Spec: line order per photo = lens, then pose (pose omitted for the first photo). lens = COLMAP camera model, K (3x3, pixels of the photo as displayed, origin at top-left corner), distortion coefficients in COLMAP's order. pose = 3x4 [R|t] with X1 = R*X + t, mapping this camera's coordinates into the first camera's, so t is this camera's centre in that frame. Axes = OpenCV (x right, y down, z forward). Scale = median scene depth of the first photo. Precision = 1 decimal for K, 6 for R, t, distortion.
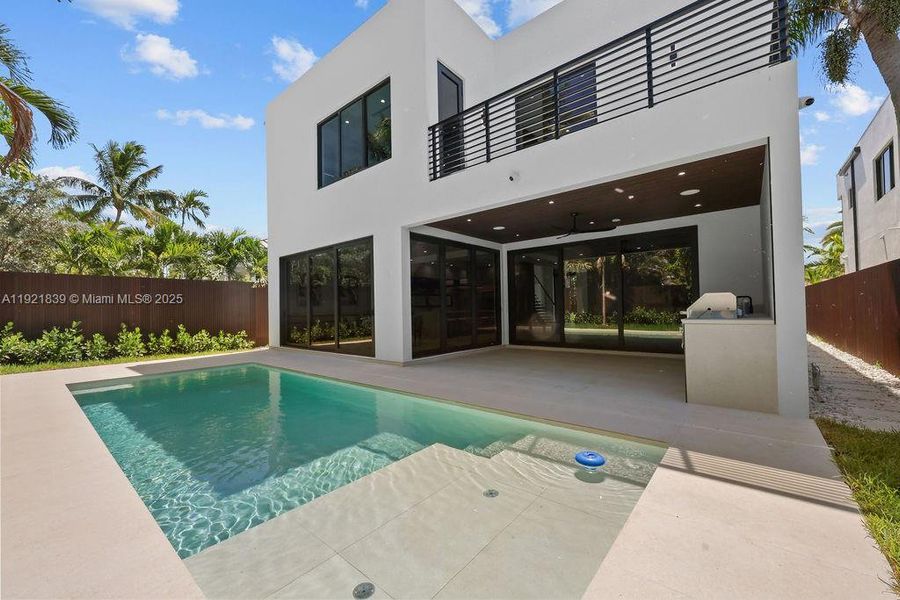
lens RADIAL K [[357.4, 0, 452.2], [0, 357.4, 301.9], [0, 0, 1]] dist [0.001531, 0.000434]
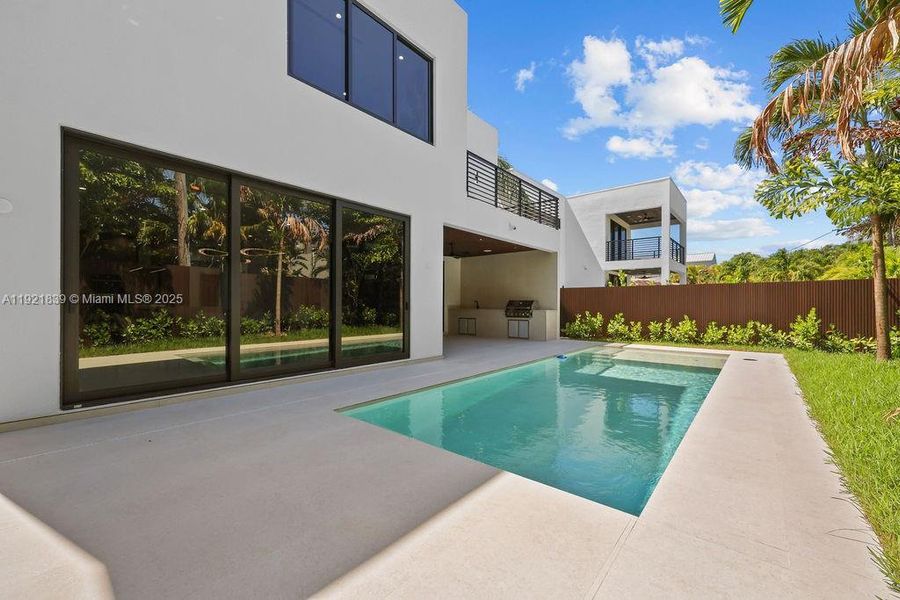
lens RADIAL K [[357.4, 0, 455.7], [0, 357.4, 305.5], [0, 0, 1]] dist [0.001531, 0.000434]
pose [[0.000608, 0.016497, 0.999864, -0.803546], [-0.028969, 0.999445, -0.016472, 0.028672], [-0.999580, -0.028955, 0.001086, 0.664661]]
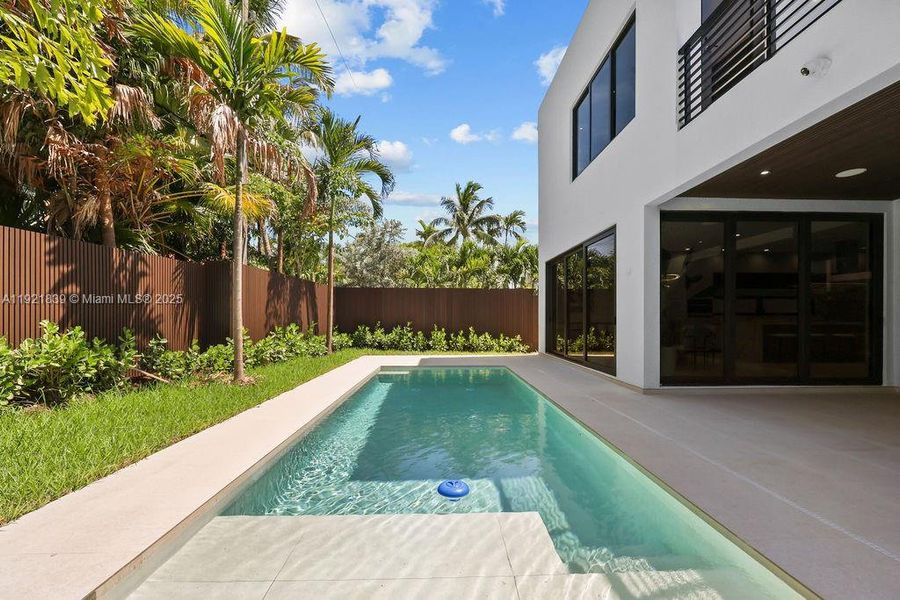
lens RADIAL K [[374.5, 0, 455.9], [0, 374.5, 320.8], [0, 0, 1]] dist [0.001518, 0.000201]
pose [[0.679062, 0.025831, -0.733627, 0.115071], [-0.000971, 0.999411, 0.034291, 0.000710], [0.734081, -0.022573, 0.678687, 0.127298]]
